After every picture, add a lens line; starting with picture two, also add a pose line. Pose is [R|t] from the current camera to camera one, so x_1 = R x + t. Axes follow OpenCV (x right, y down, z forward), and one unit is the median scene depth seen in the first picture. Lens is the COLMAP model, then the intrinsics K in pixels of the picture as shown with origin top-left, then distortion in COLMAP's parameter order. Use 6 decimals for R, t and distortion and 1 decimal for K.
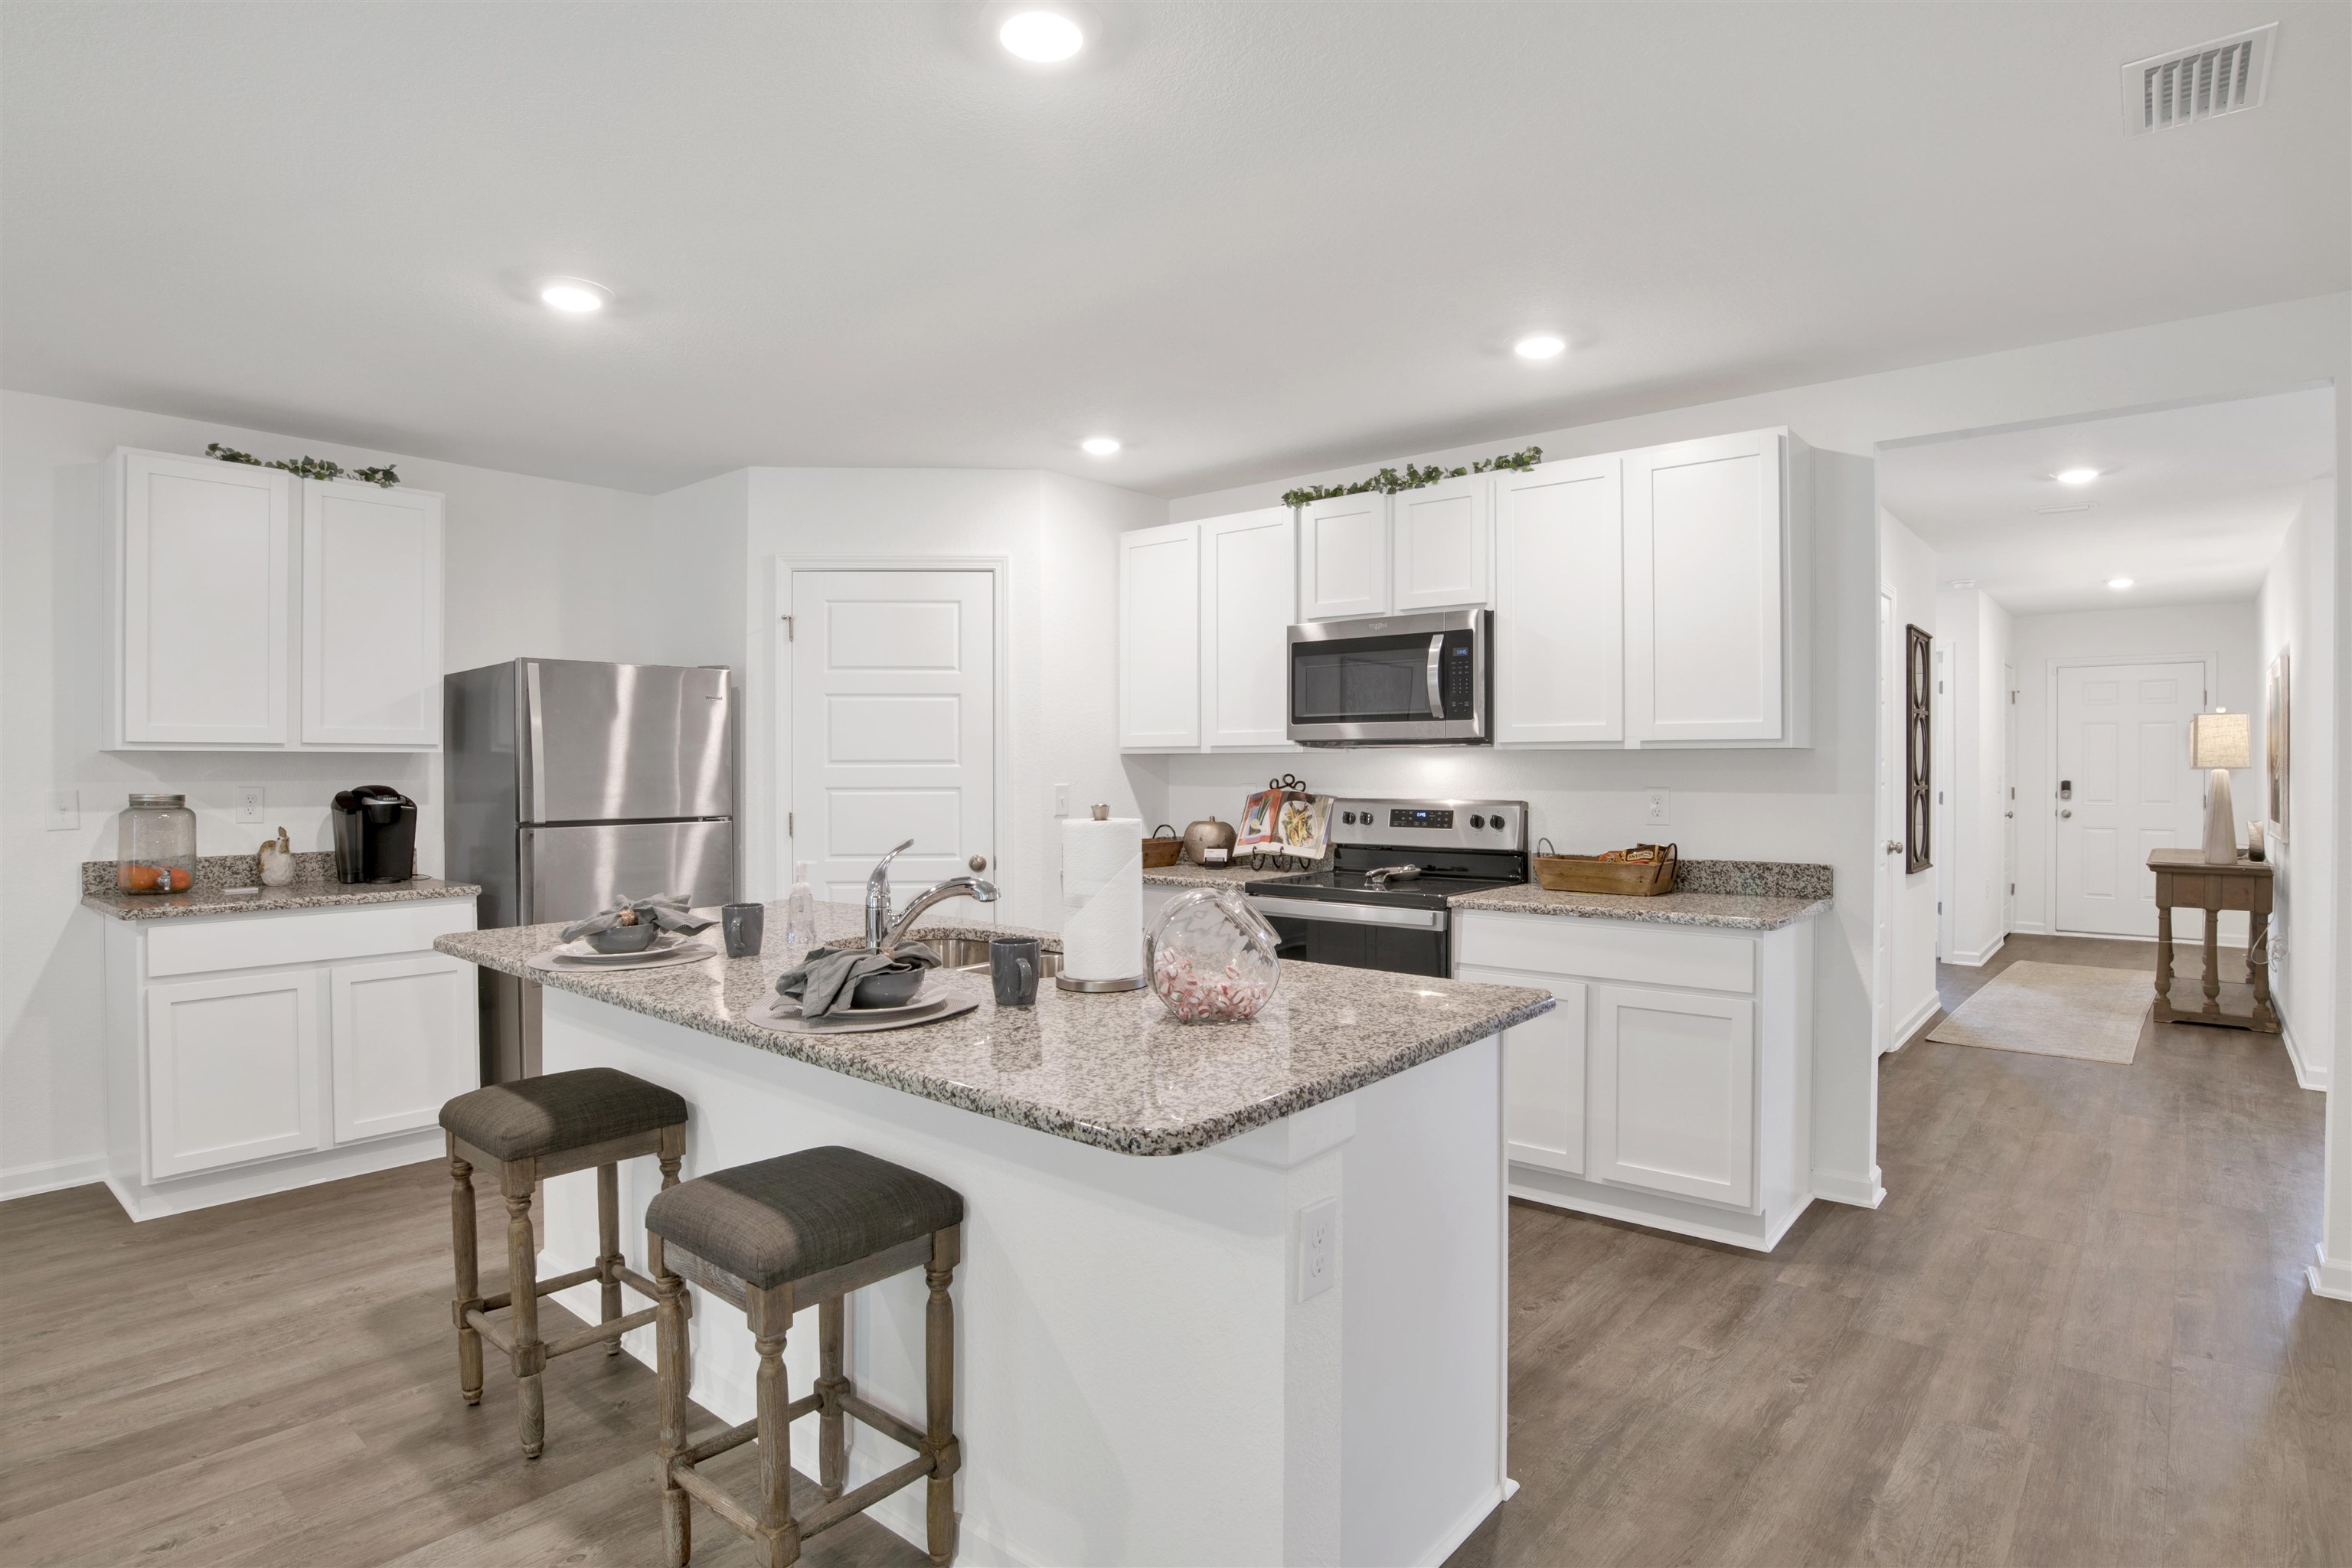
lens RADIAL K [[1226.6, 0, 1176.6], [0, 1226.6, 771.9], [0, 0, 1]] dist [-0.072499, 0.022831]
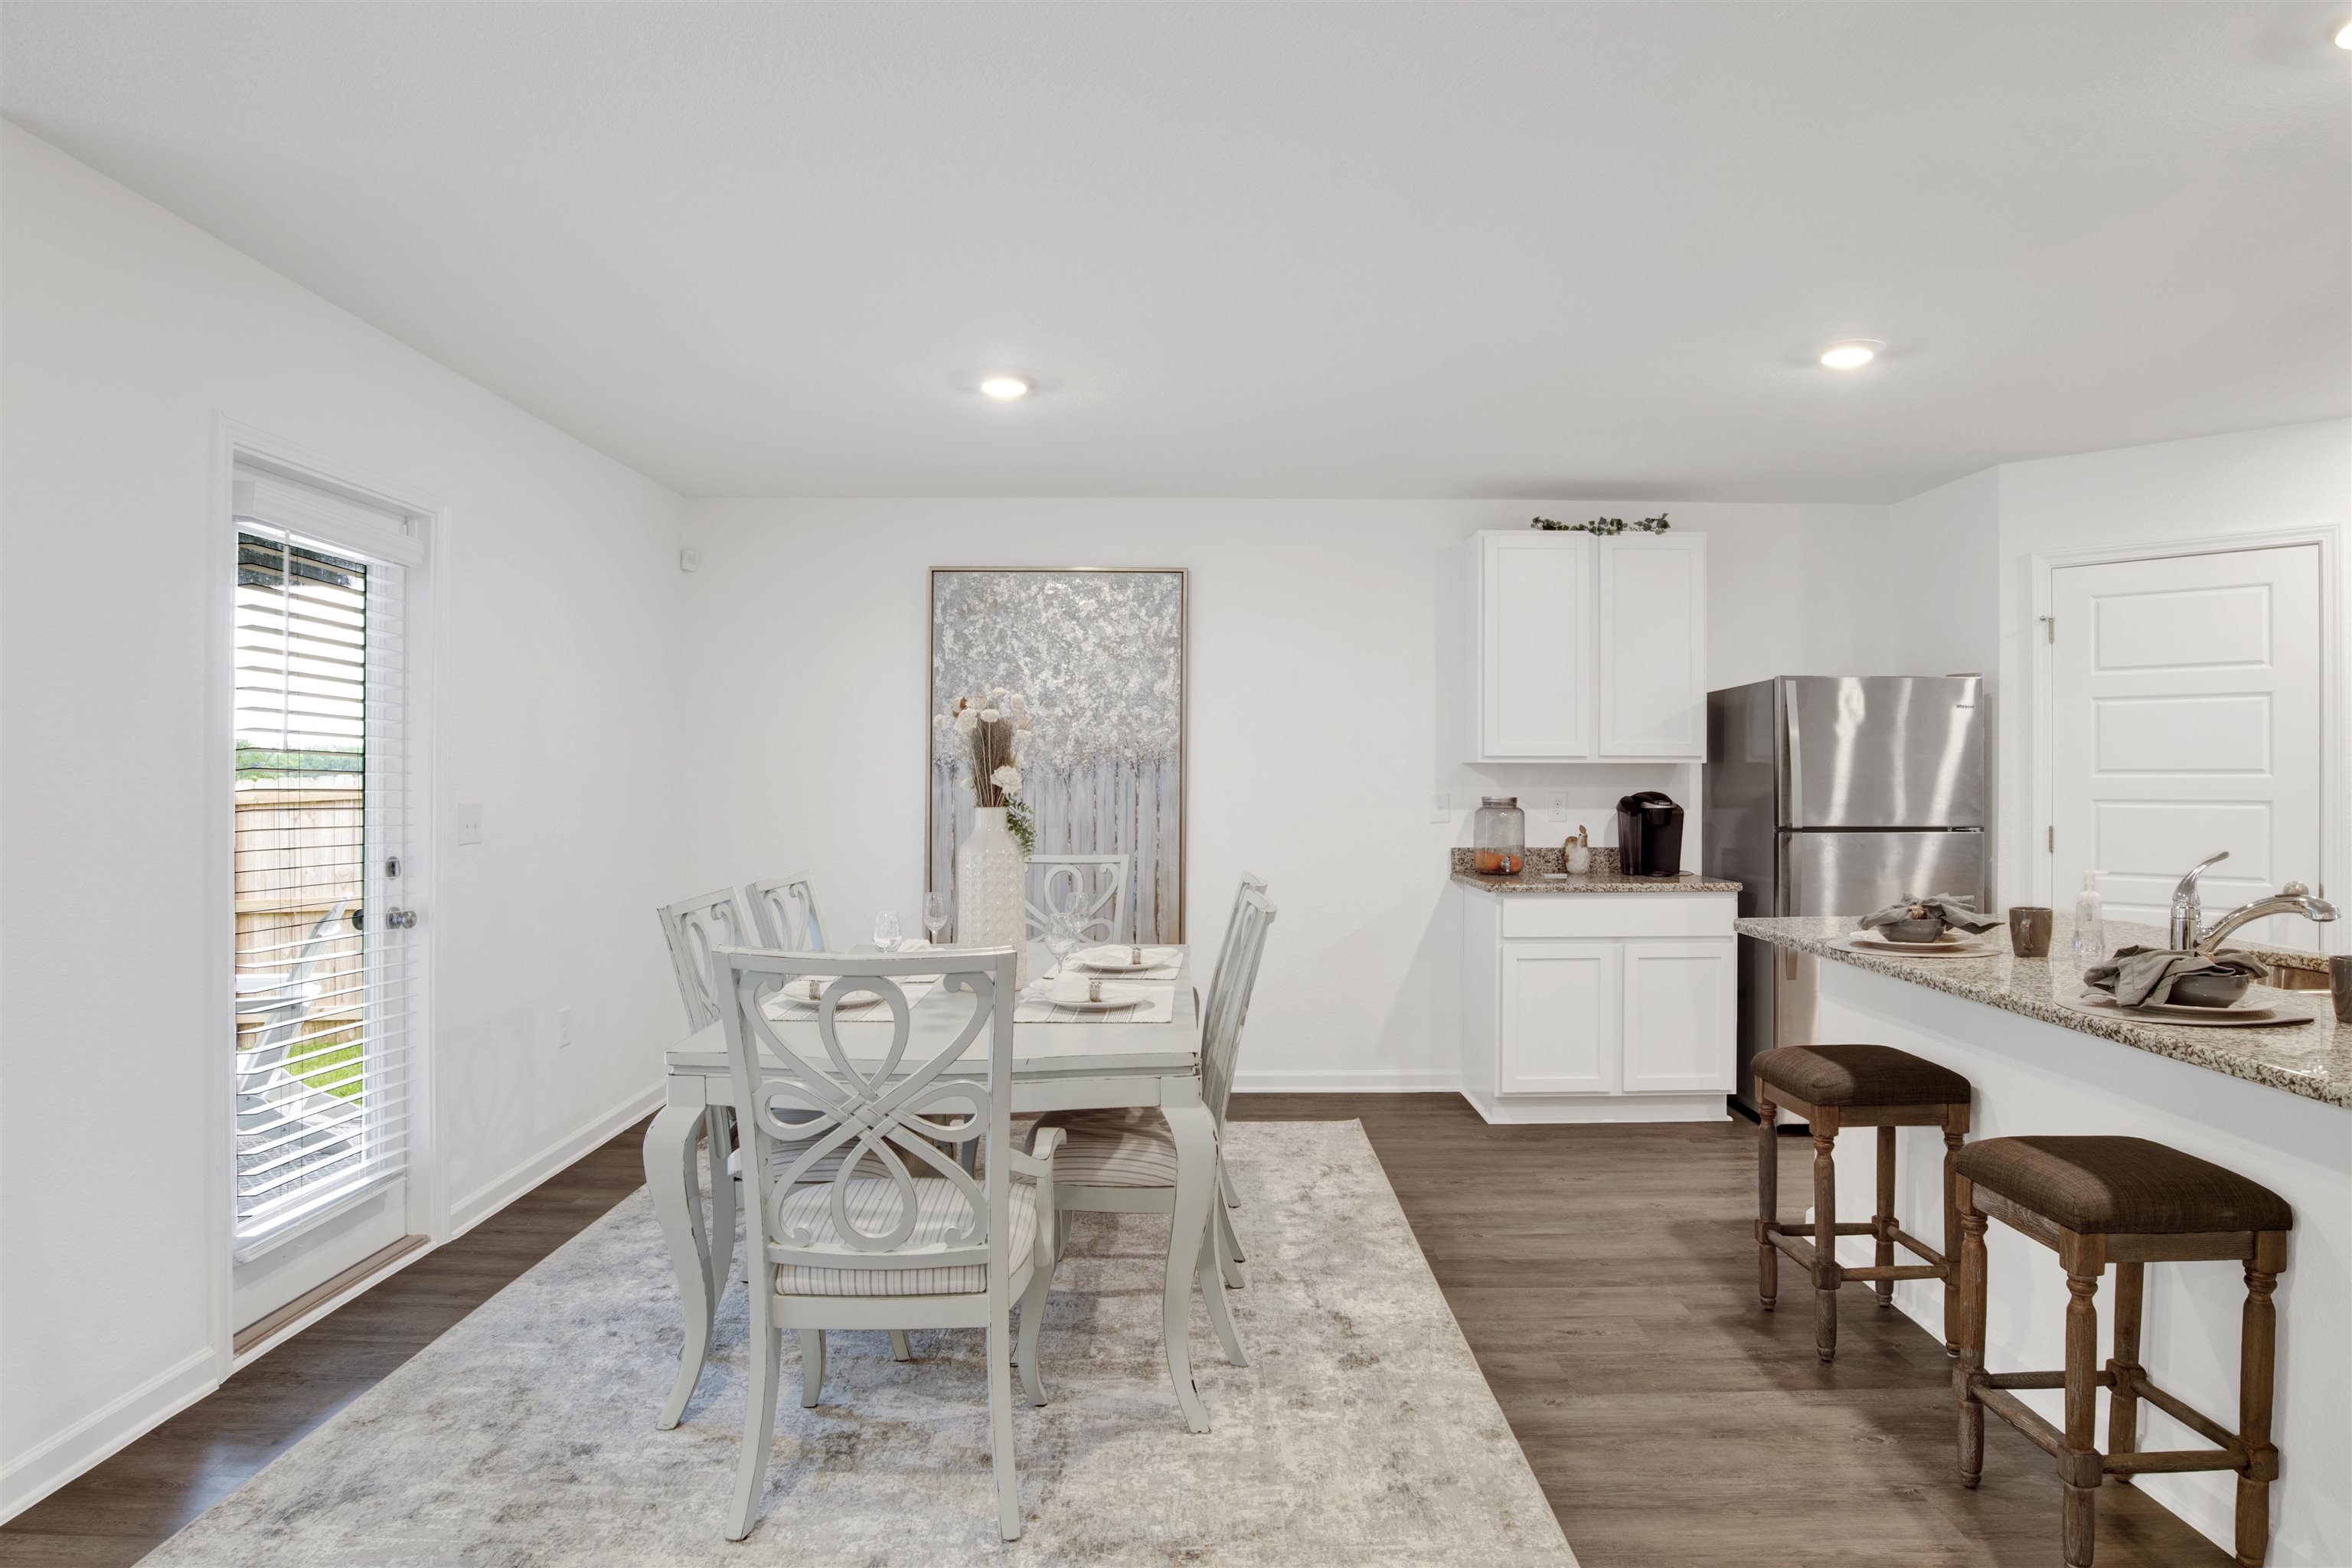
lens RADIAL K [[1332.3, 0, 1206.7], [0, 1332.3, 779.5], [0, 0, 1]] dist [-0.068035, 0.023347]
pose [[0.656049, 0.003563, -0.754710, 0.015817], [-0.004582, 0.999989, 0.000738, 0.000452], [0.754705, 0.002974, 0.656058, -0.183551]]
